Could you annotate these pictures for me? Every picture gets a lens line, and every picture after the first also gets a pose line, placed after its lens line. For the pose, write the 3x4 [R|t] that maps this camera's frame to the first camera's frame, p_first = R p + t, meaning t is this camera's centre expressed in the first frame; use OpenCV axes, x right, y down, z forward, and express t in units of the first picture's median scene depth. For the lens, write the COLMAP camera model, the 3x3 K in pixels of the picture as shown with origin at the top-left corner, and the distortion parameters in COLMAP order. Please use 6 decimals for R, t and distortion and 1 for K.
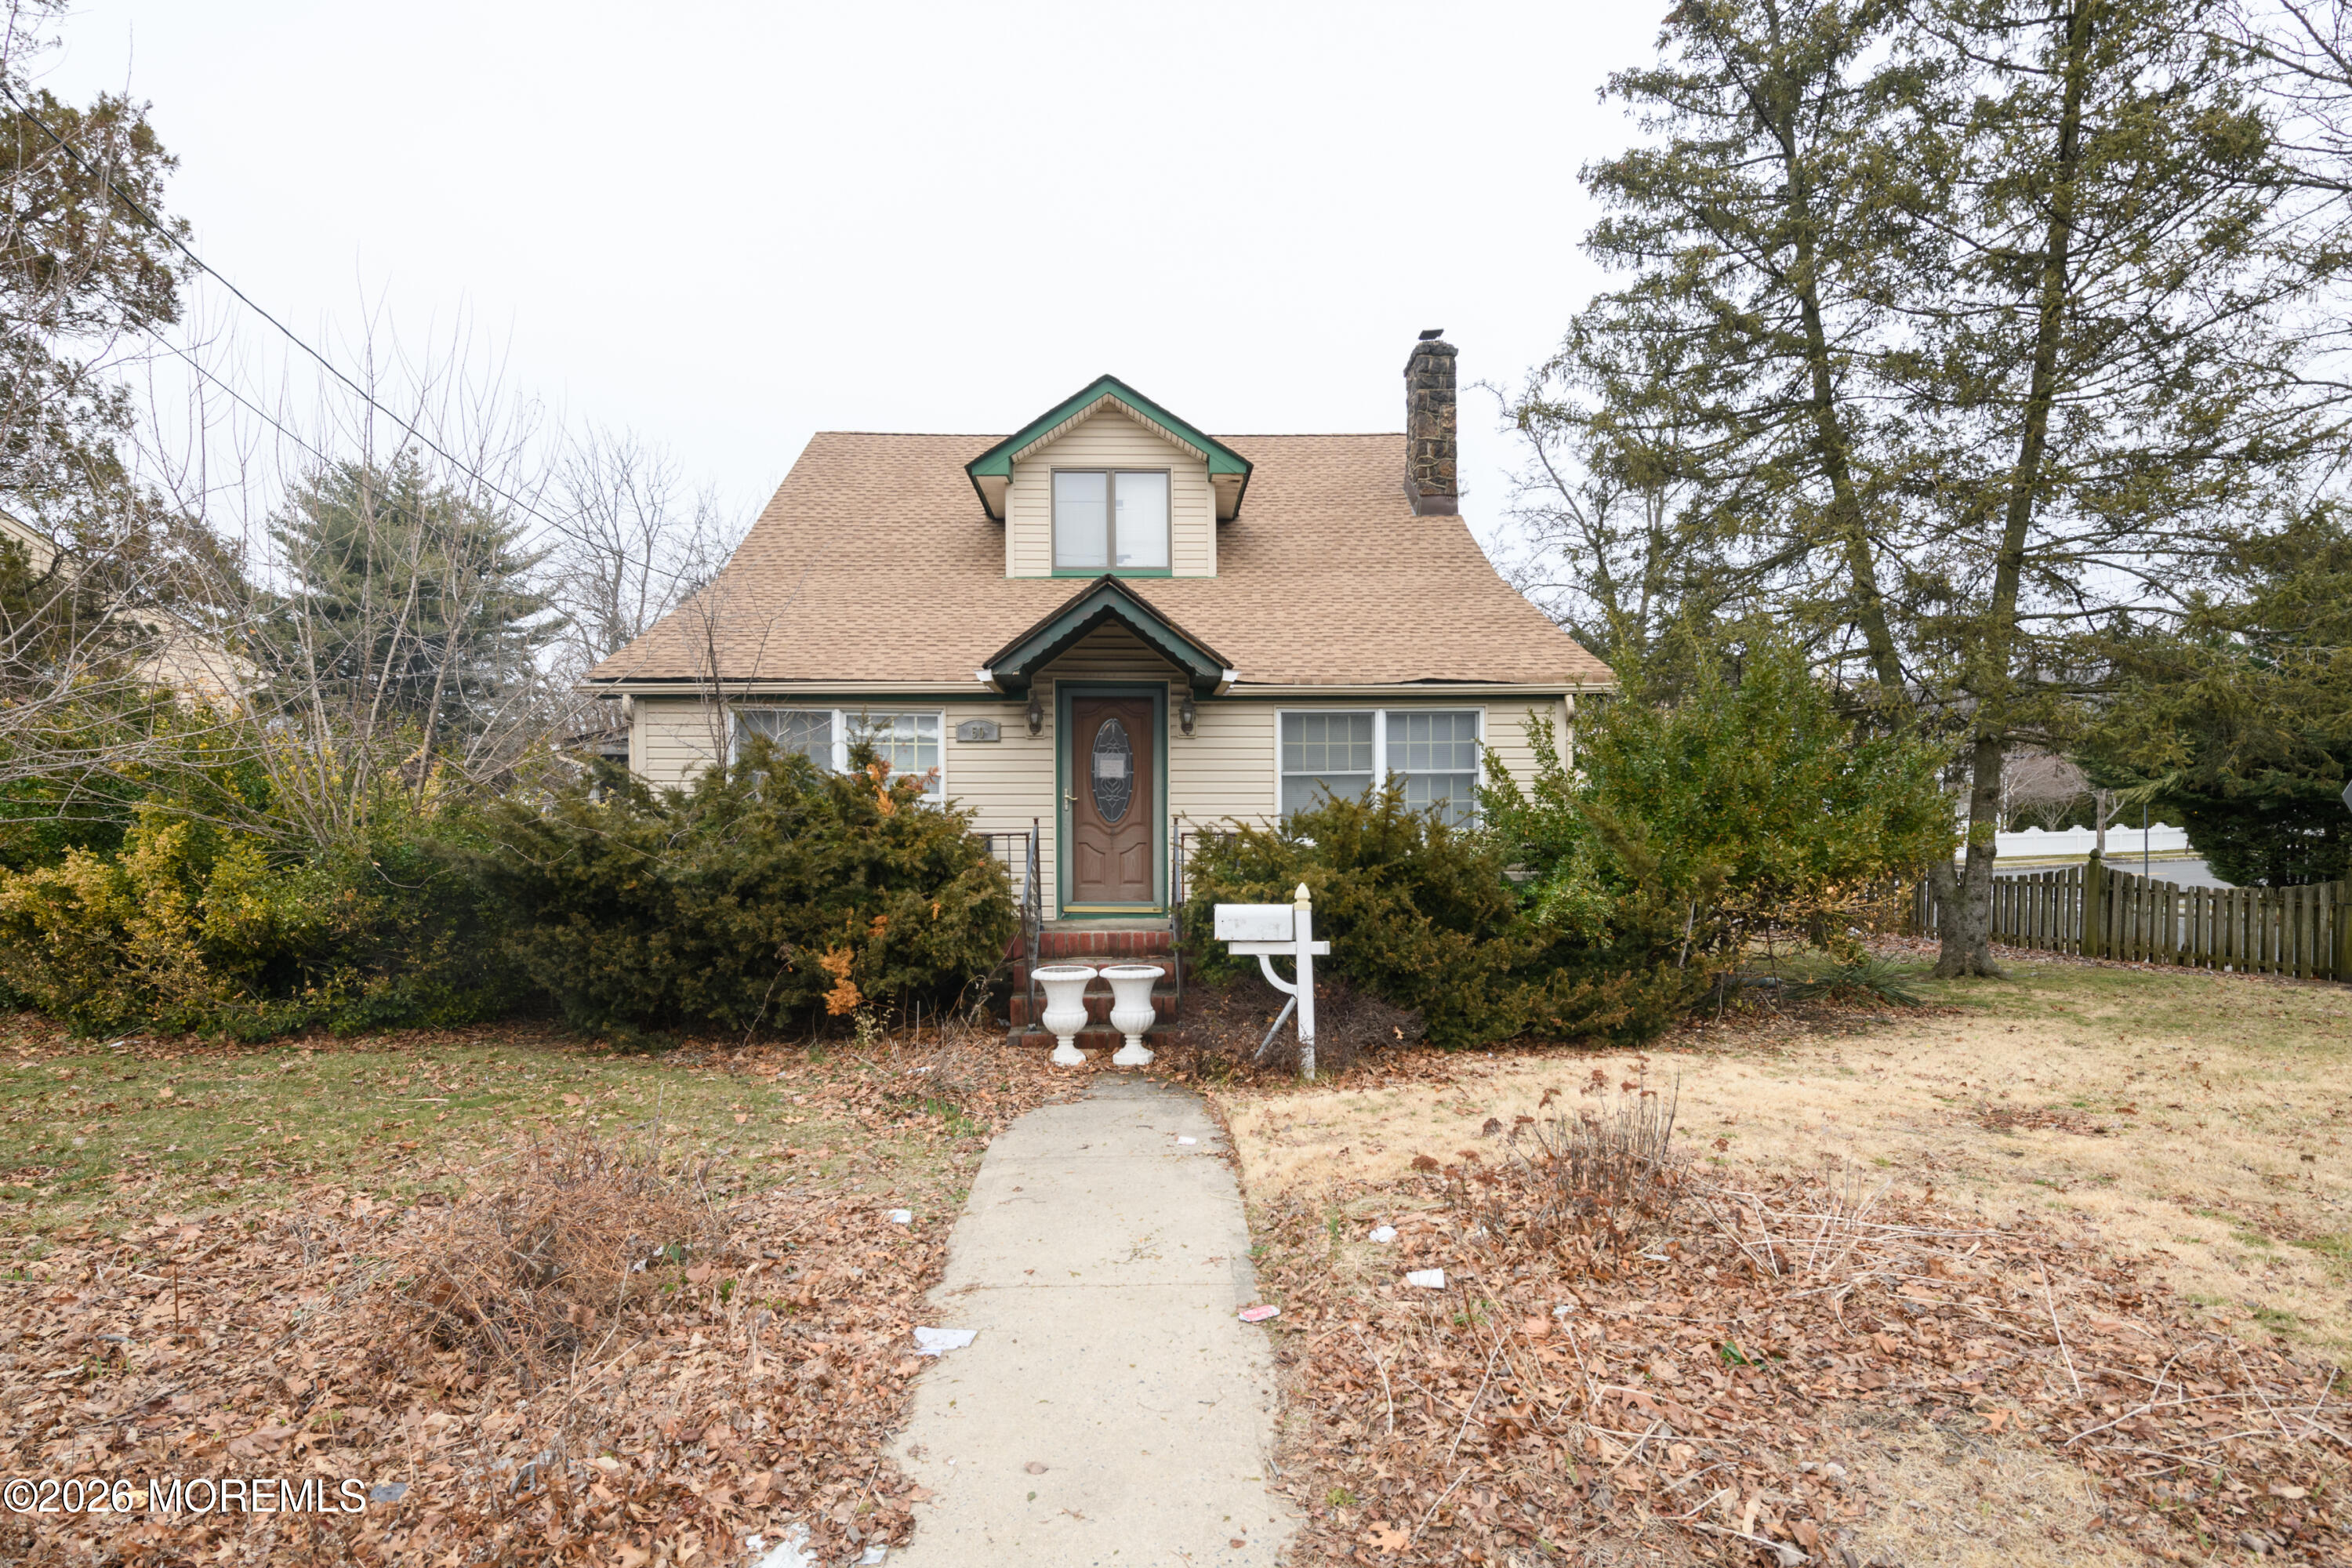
lens RADIAL K [[1170.8, 0, 1182.5], [0, 1170.8, 876.4], [0, 0, 1]] dist [0.005912, -0.001919]
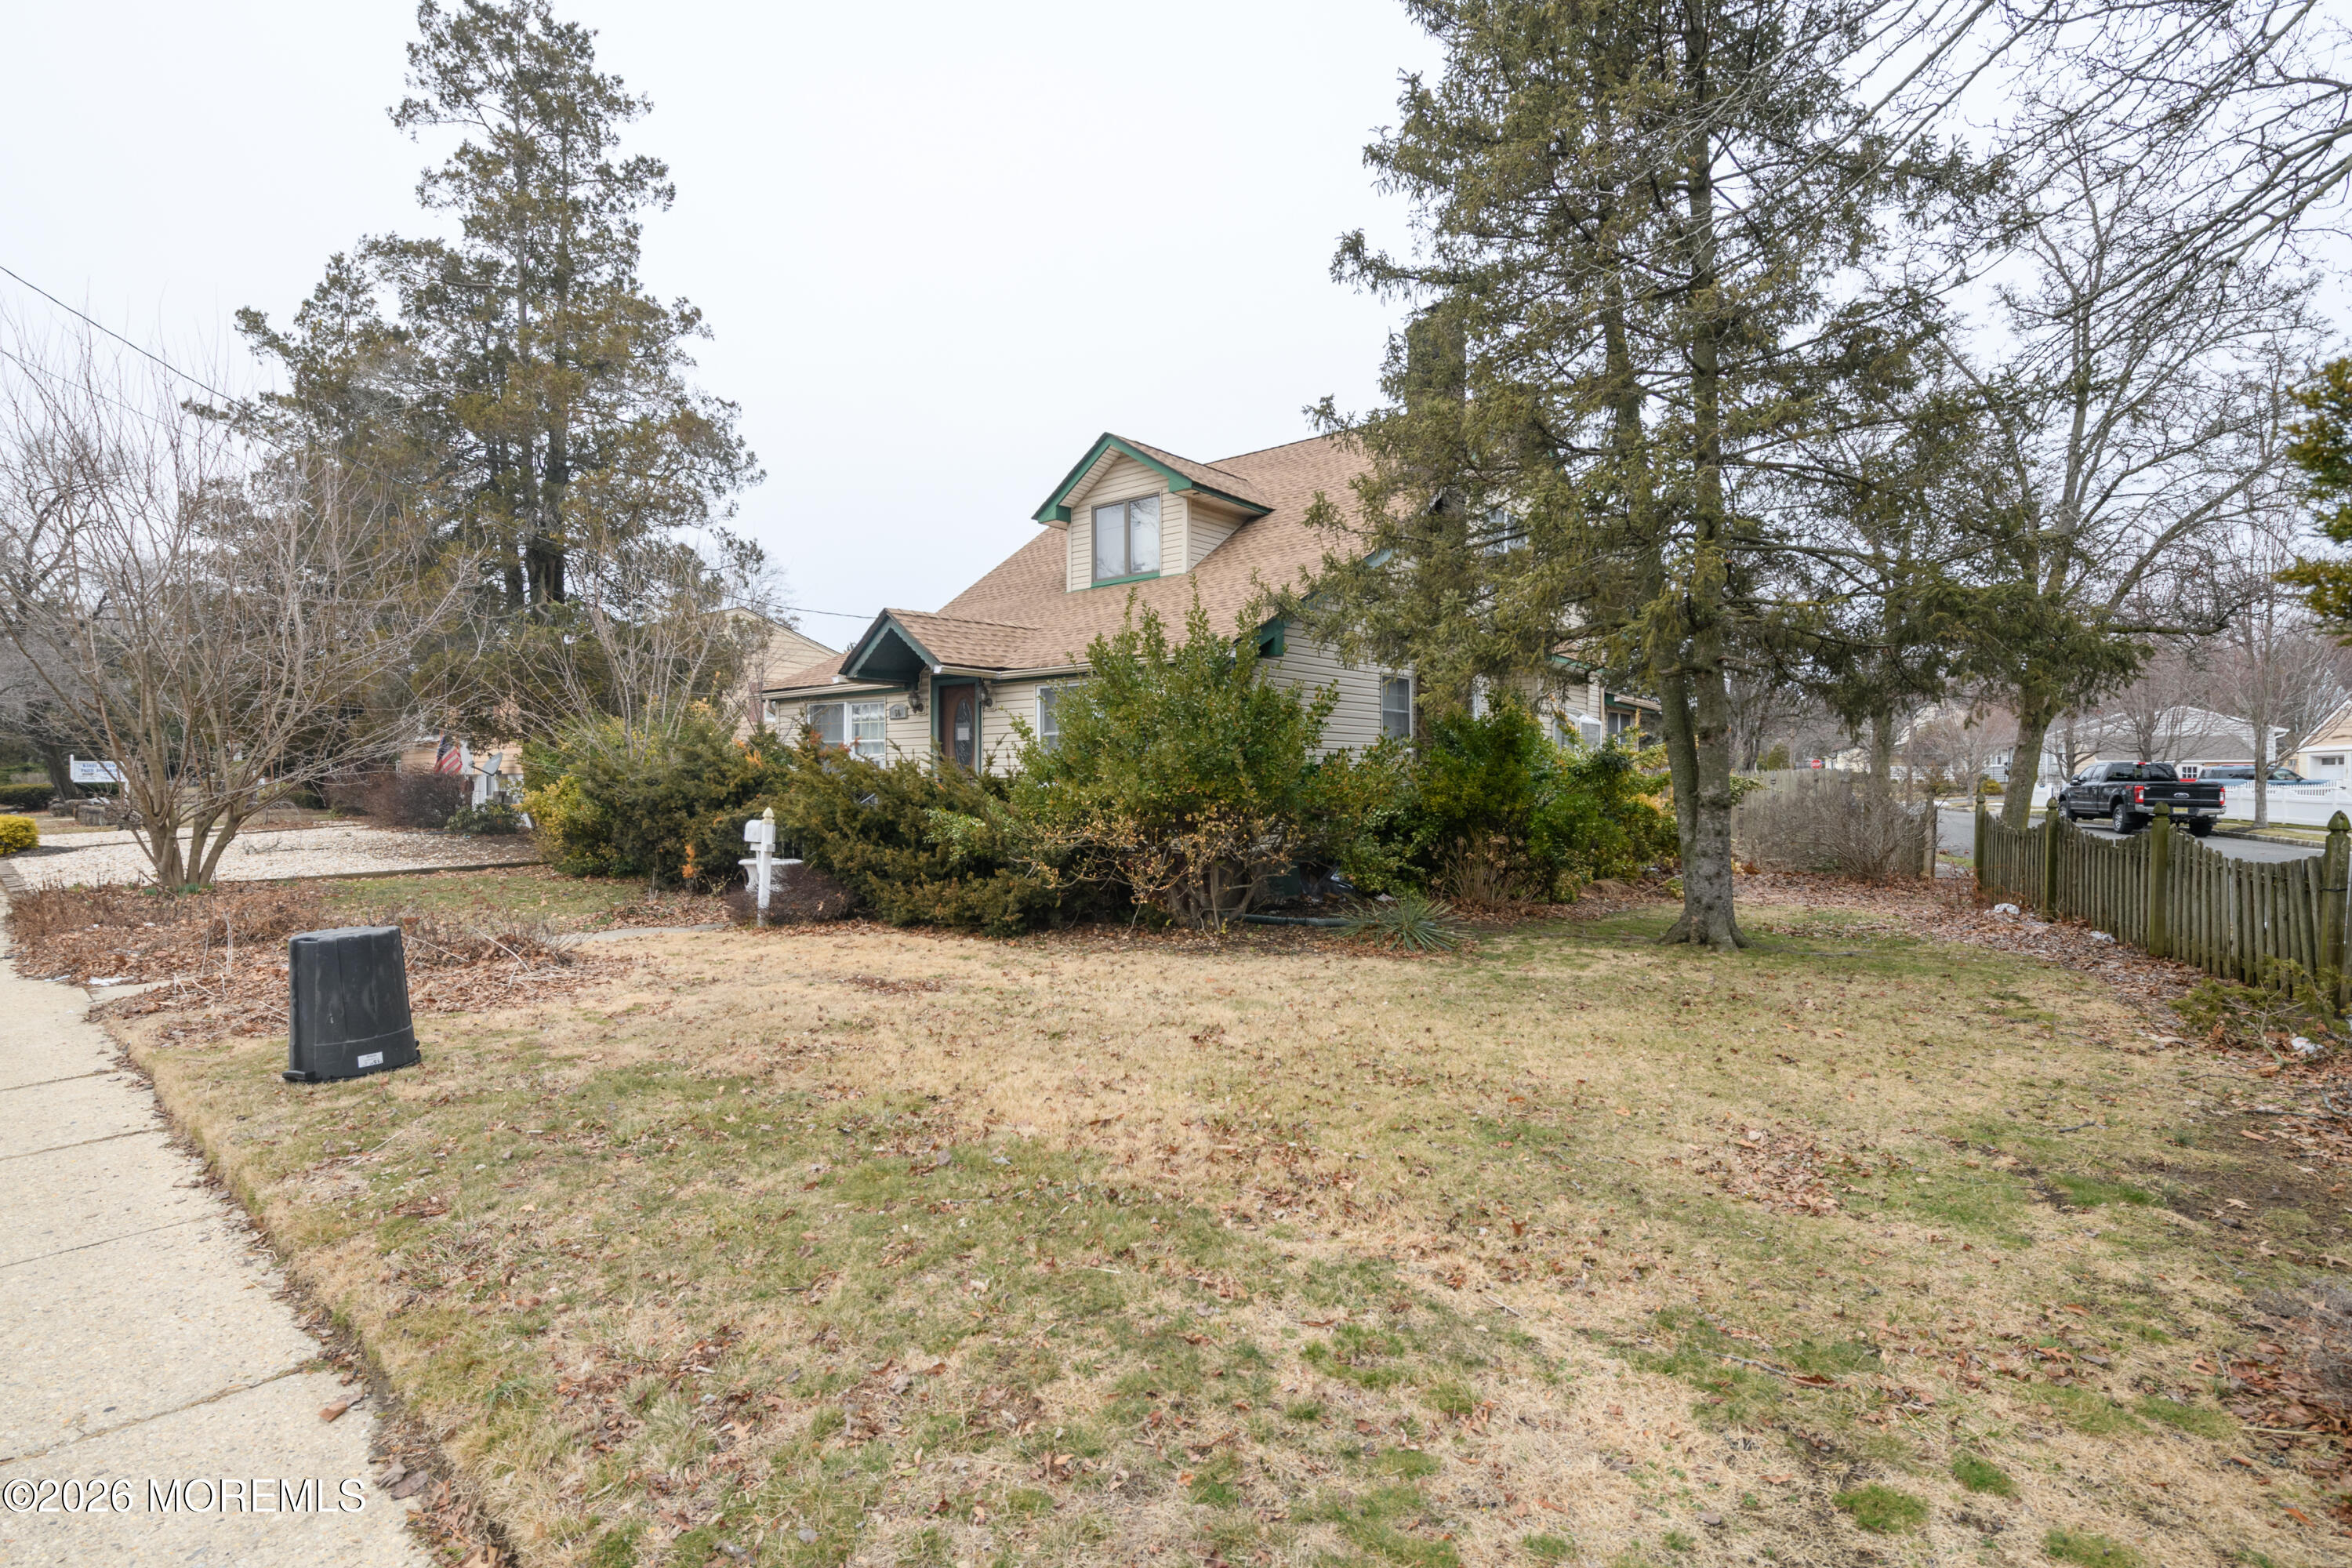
lens RADIAL K [[1170.8, 0, 1176.6], [0, 1170.8, 779.3], [0, 0, 1]] dist [0.005912, -0.001919]
pose [[0.724835, -0.002902, -0.688917, 1.474771], [-0.025834, 0.999173, -0.031390, 0.002463], [0.688438, 0.040550, 0.724161, 0.186380]]
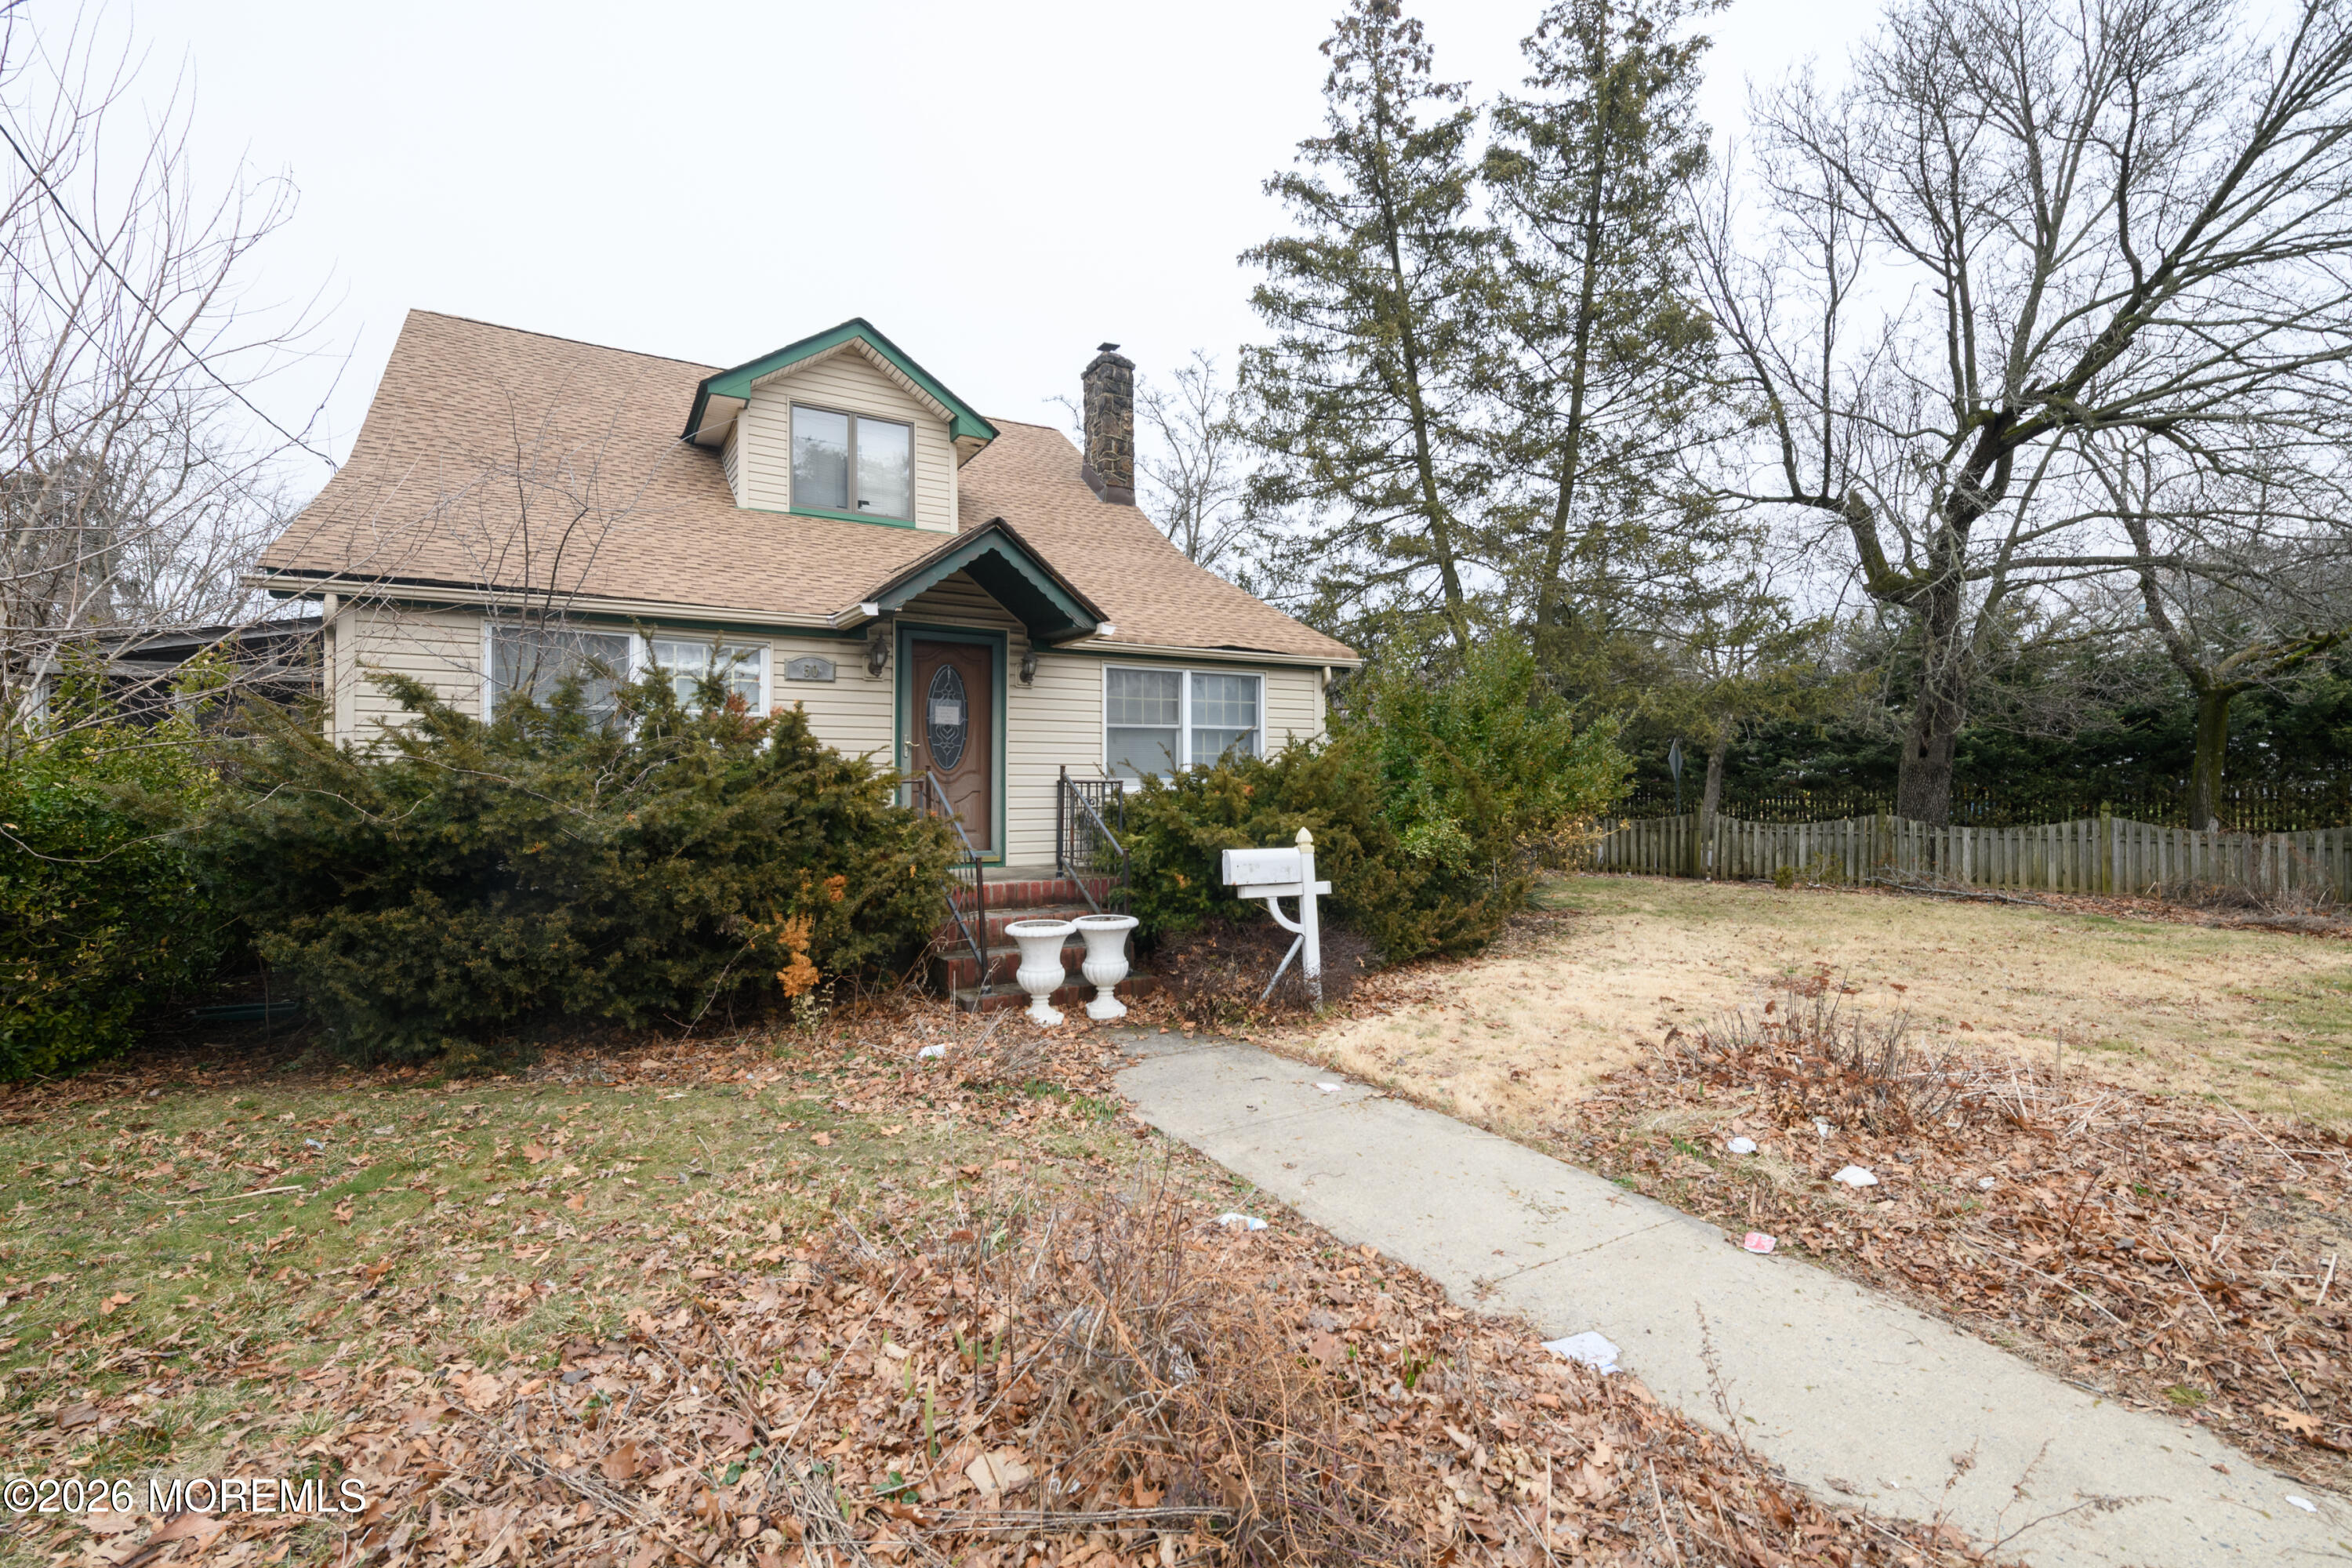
lens RADIAL K [[1018.9, 0, 1182.1], [0, 1018.9, 777.0], [0, 0, 1]] dist [0.004053, -0.000609]
pose [[0.874261, 0.003837, 0.485441, -0.396537], [0.016932, 0.999119, -0.038393, -0.005808], [-0.485160, 0.041785, 0.873426, 0.215209]]
